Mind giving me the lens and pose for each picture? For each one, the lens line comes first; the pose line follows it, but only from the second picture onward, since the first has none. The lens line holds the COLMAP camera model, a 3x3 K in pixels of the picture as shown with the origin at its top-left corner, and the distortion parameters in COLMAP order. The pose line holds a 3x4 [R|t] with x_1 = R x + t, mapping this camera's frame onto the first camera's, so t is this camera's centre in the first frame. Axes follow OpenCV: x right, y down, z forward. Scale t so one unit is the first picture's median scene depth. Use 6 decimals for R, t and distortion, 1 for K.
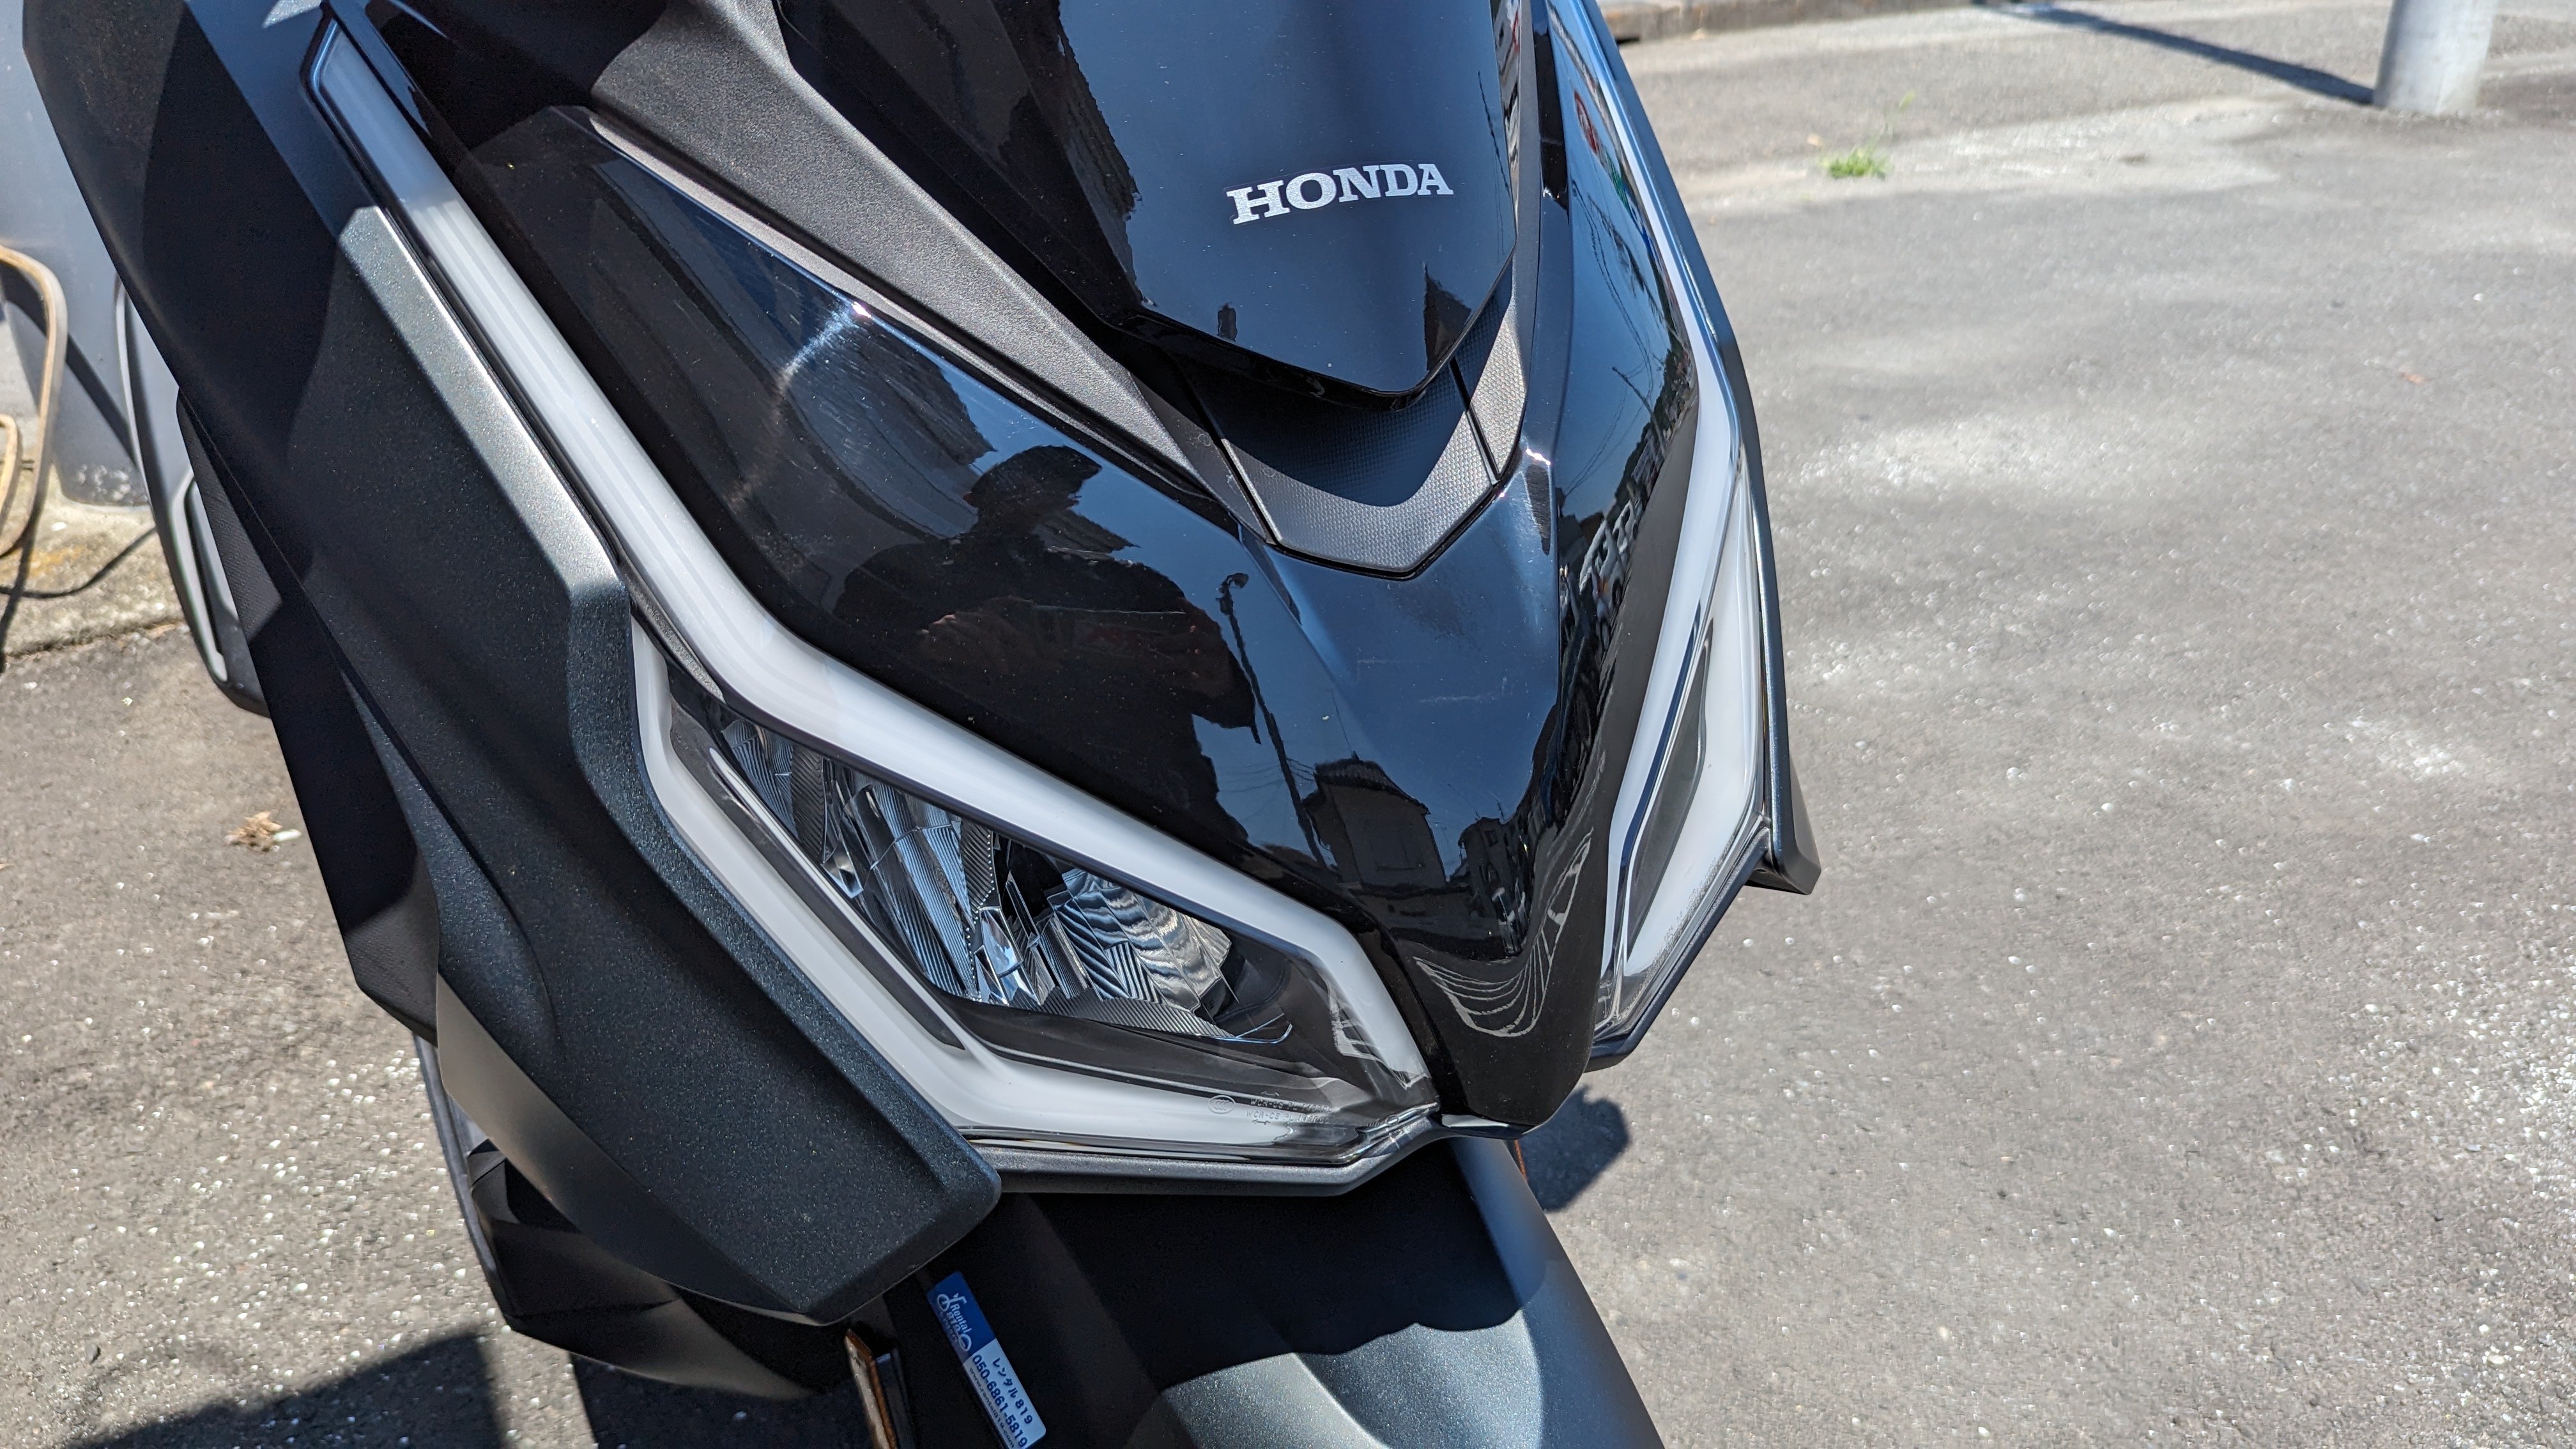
lens RADIAL K [[1890.6, 0, 1274.5], [0, 1890.6, 686.9], [0, 0, 1]] dist [0.040283, -0.044675]
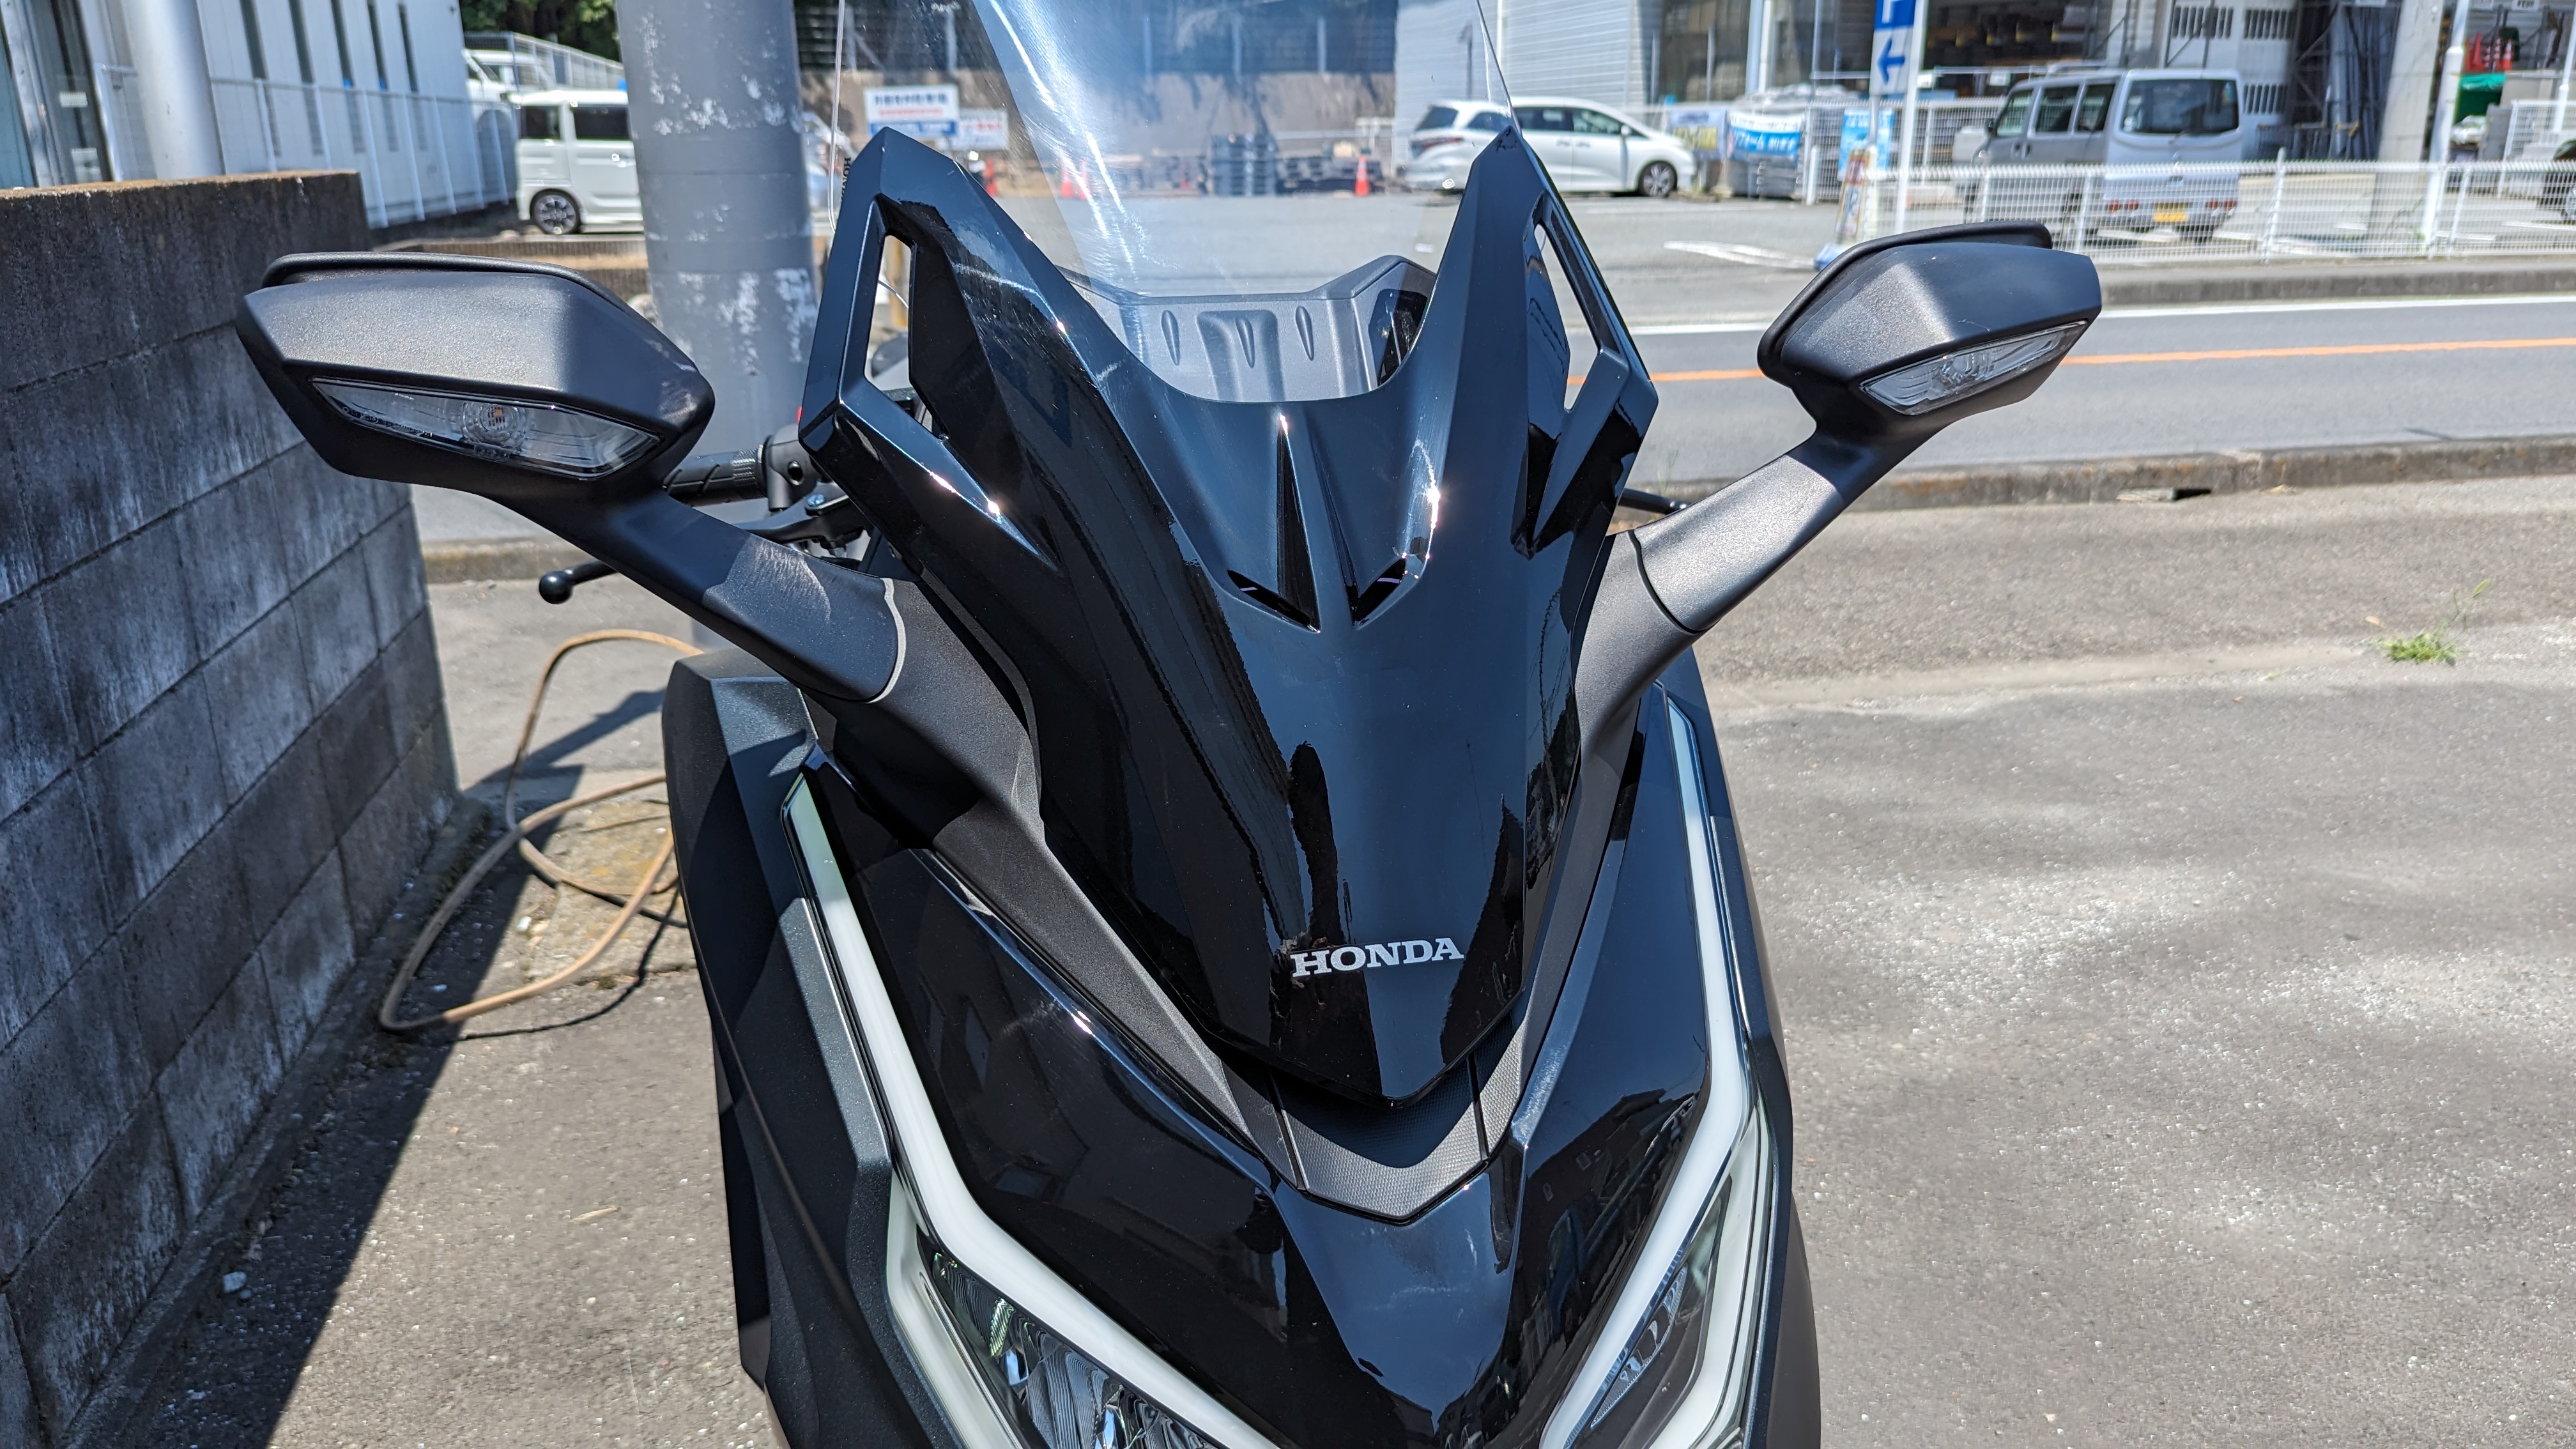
lens RADIAL K [[1879.5, 0, 1294.7], [0, 1879.5, 713.1], [0, 0, 1]] dist [0.056689, -0.065454]
pose [[0.954780, 0.083986, -0.285203, 0.089398], [-0.131546, 0.979602, -0.151906, -0.050684], [0.266627, 0.182554, 0.946353, -0.105806]]
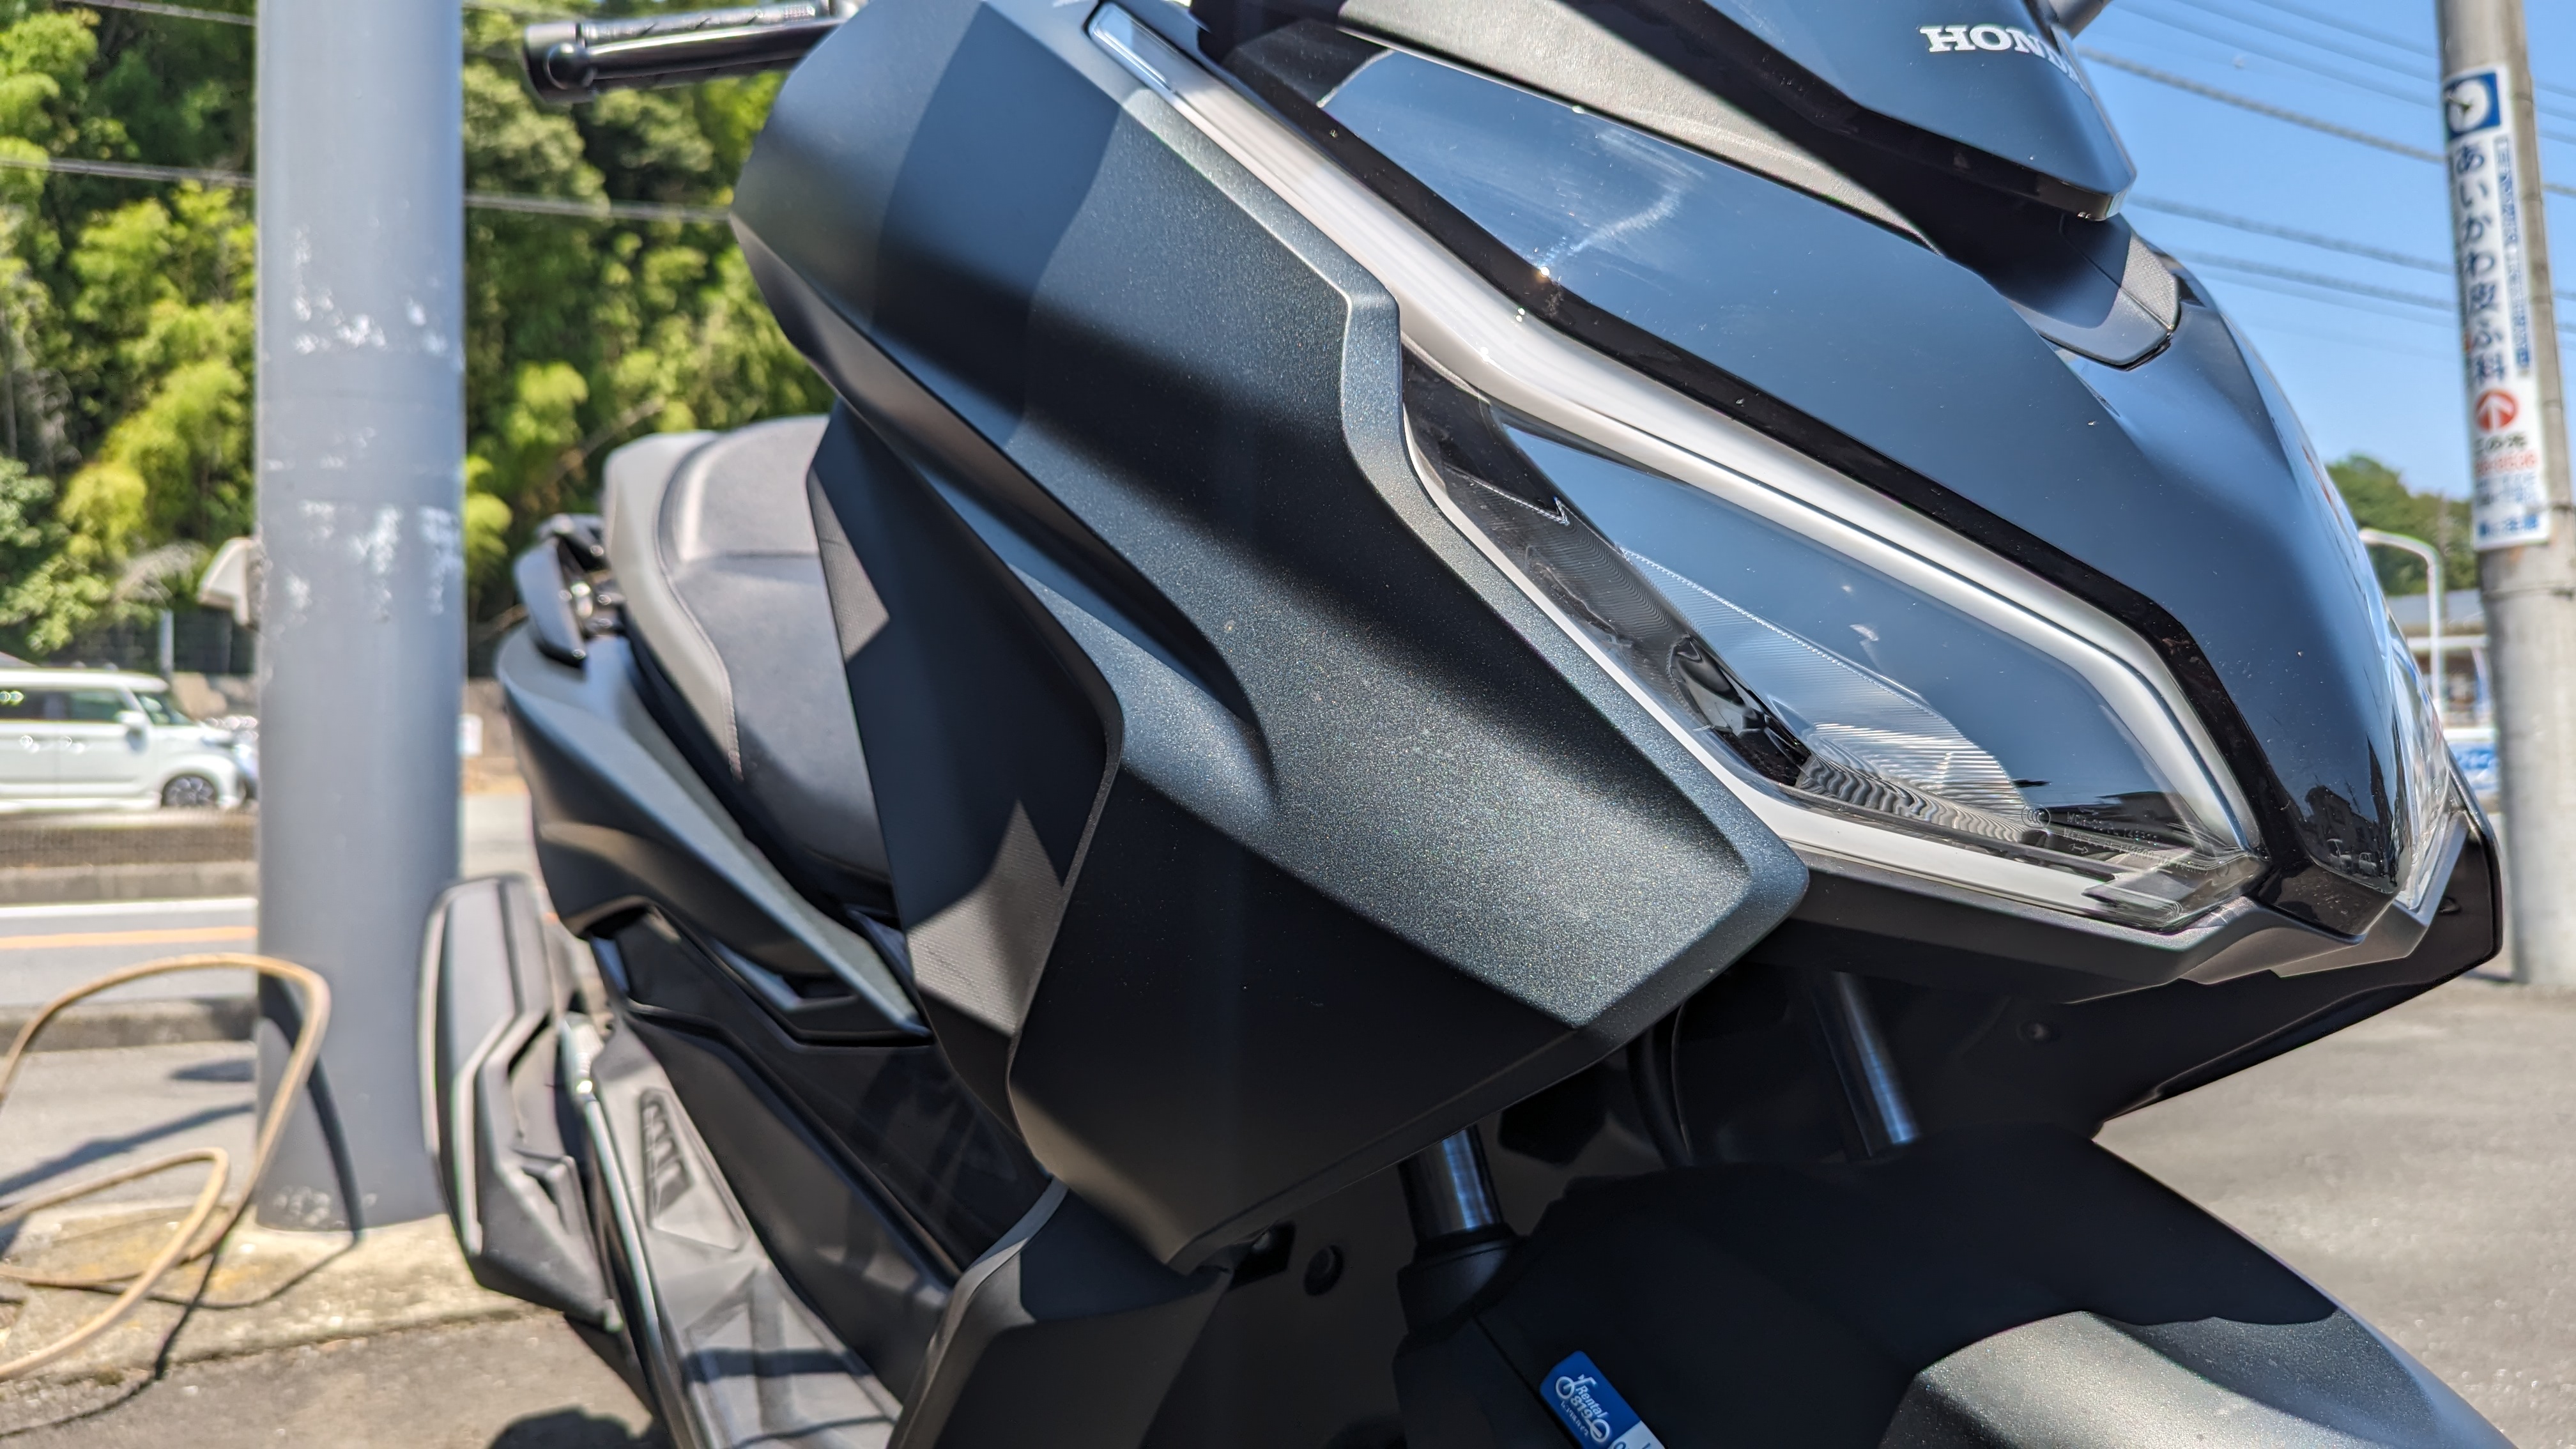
lens RADIAL K [[1890.6, 0, 1274.5], [0, 1890.6, 686.9], [0, 0, 1]] dist [0.040283, -0.044675]
pose [[0.999093, -0.005500, -0.042229, -0.082479], [-0.015891, 0.871849, -0.489516, 0.145178], [0.039510, 0.489743, 0.870971, 0.043832]]
